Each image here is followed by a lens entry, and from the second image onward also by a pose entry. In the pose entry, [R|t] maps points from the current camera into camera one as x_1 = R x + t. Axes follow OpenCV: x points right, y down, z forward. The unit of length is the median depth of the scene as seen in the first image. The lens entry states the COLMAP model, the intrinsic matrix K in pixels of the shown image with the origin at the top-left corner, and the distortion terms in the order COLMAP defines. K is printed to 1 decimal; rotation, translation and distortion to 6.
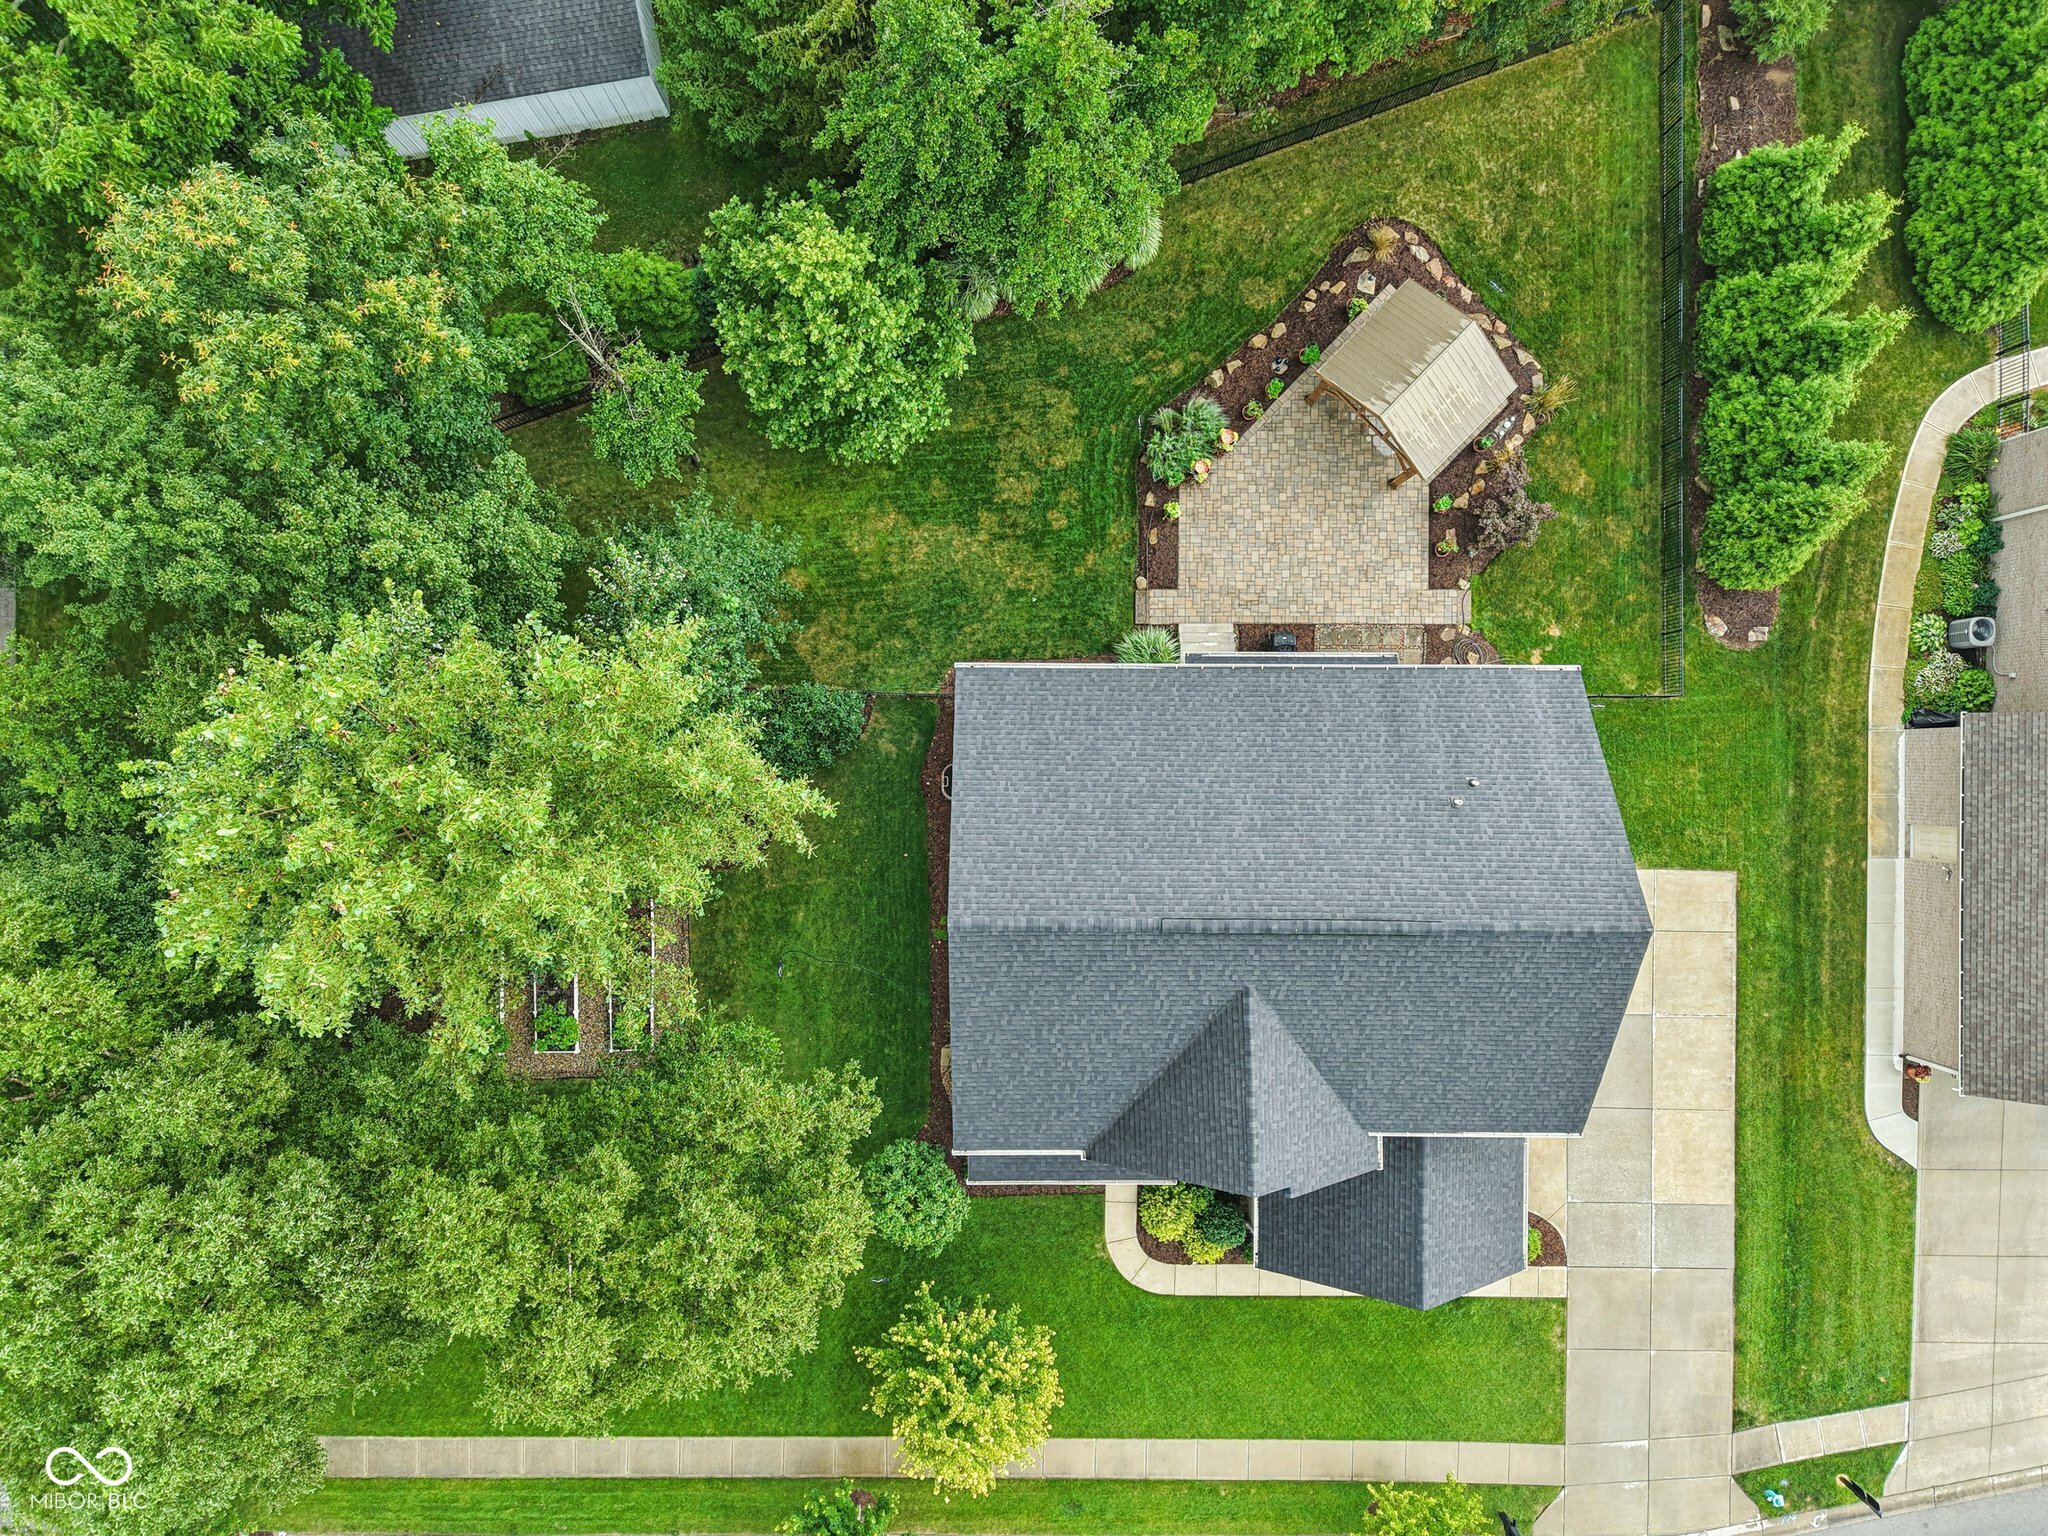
lens RADIAL K [[1406.1, 0, 1024.5], [0, 1406.1, 778.6], [0, 0, 1]] dist [0.018655, -0.038445]
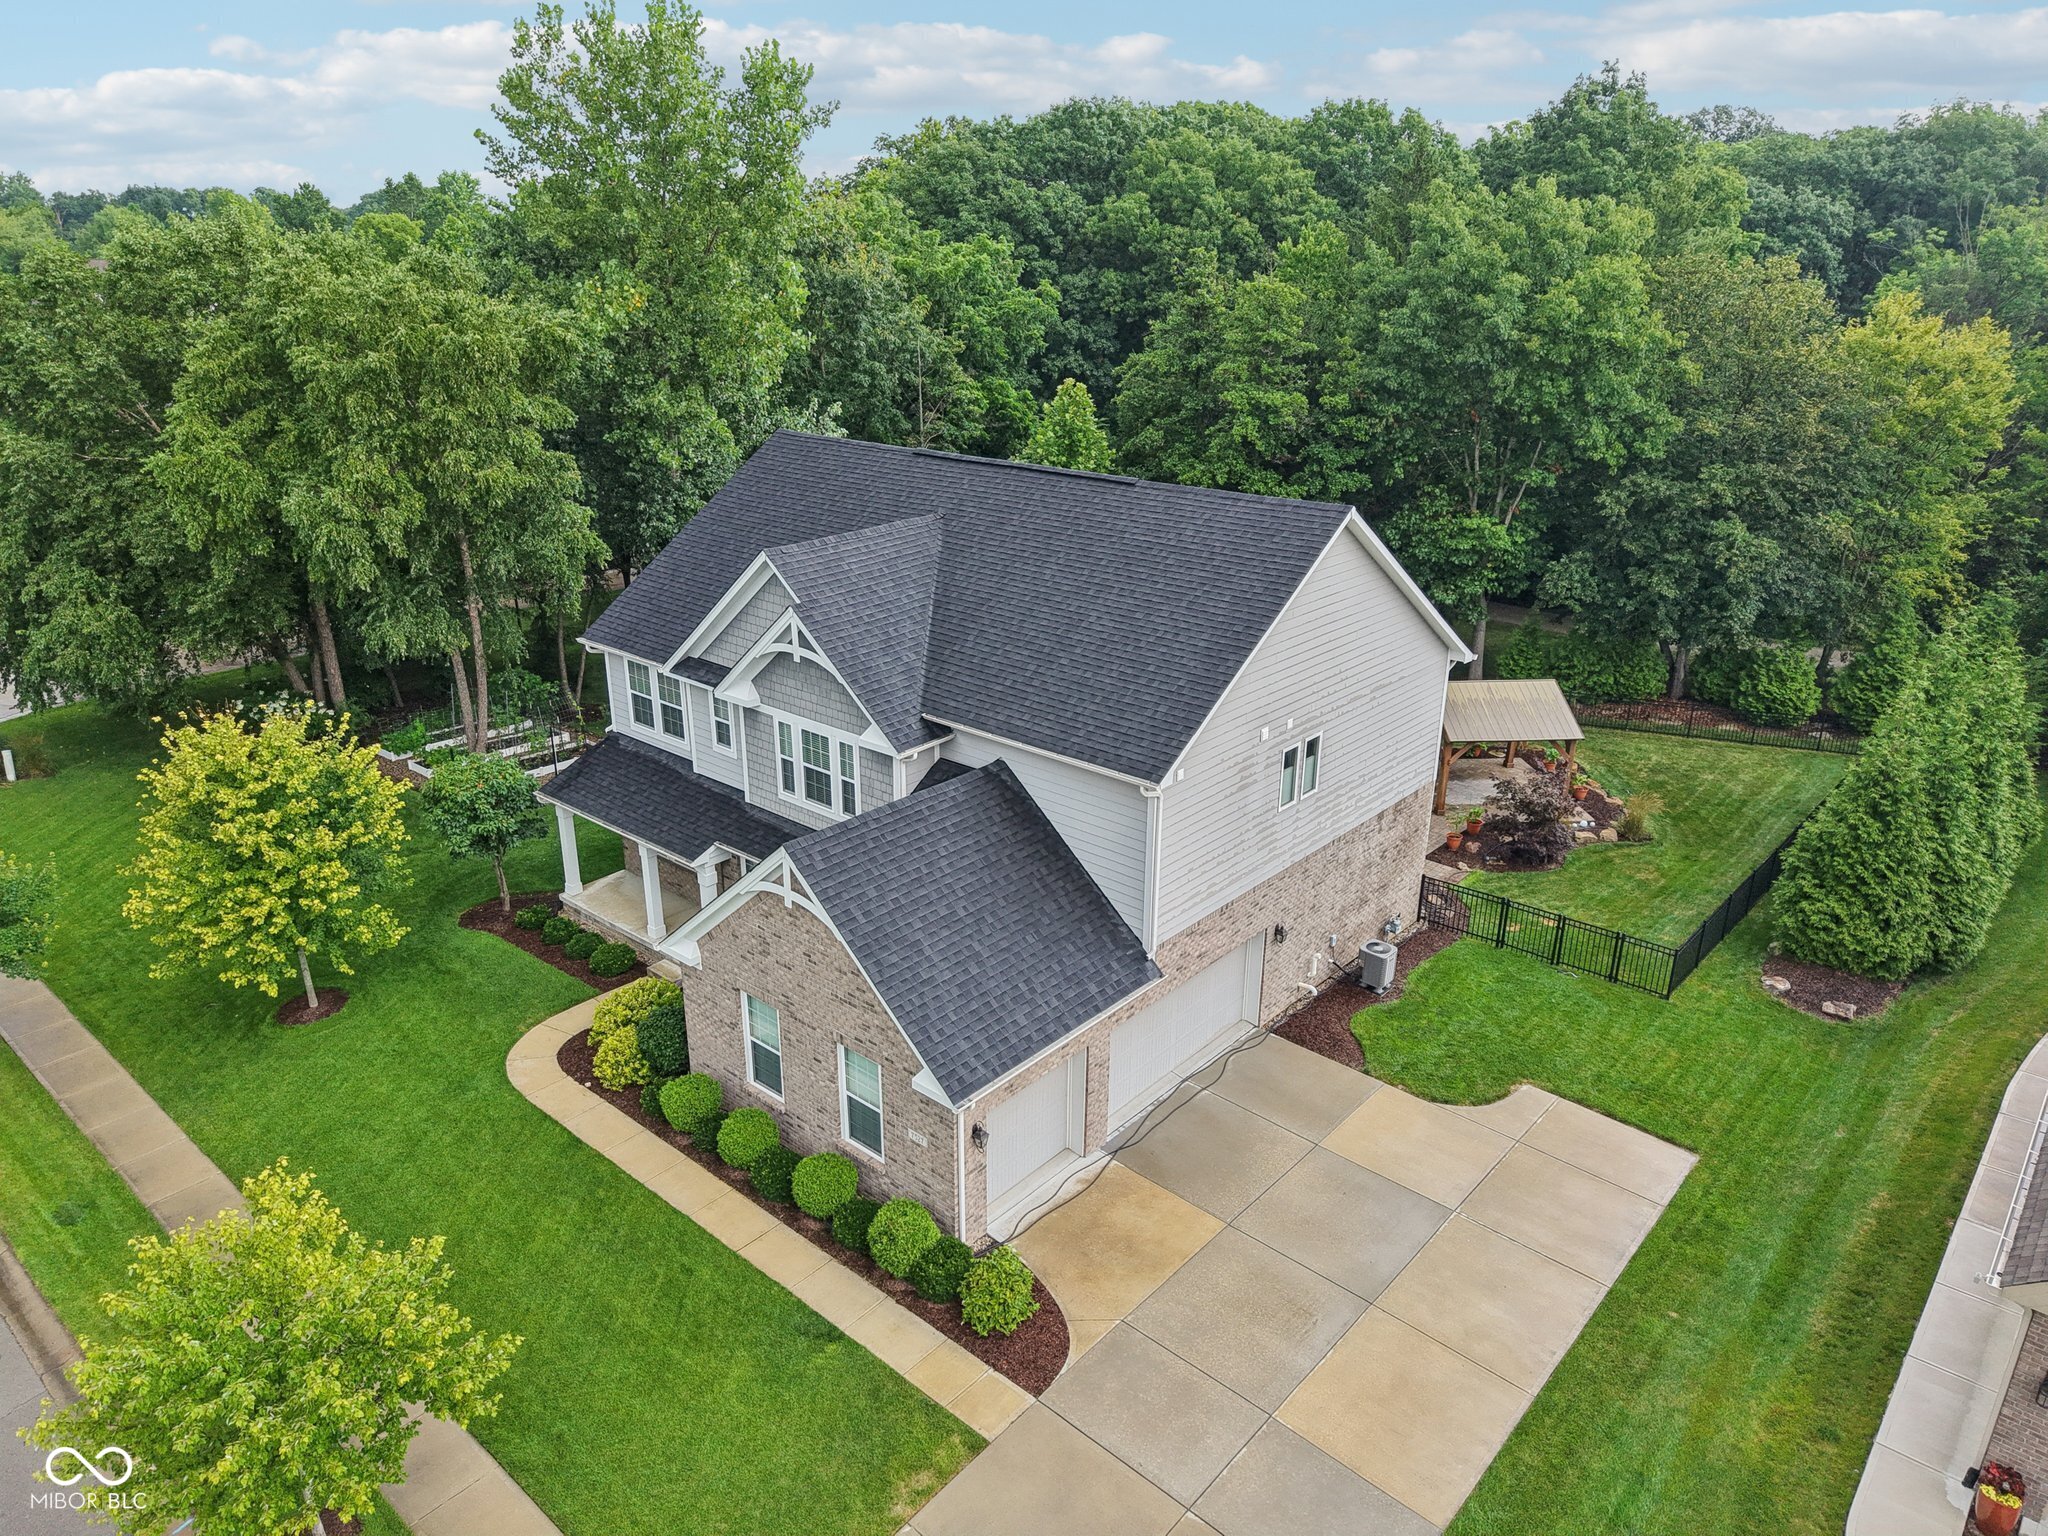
lens RADIAL K [[1341.6, 0, 1013.8], [0, 1341.6, 820.0], [0, 0, 1]] dist [0.012573, -0.024831]
pose [[0.753049, 0.249571, -0.608795, 0.597286], [-0.657857, 0.302283, -0.689818, 0.594386], [0.011870, 0.919967, 0.391816, 0.653846]]
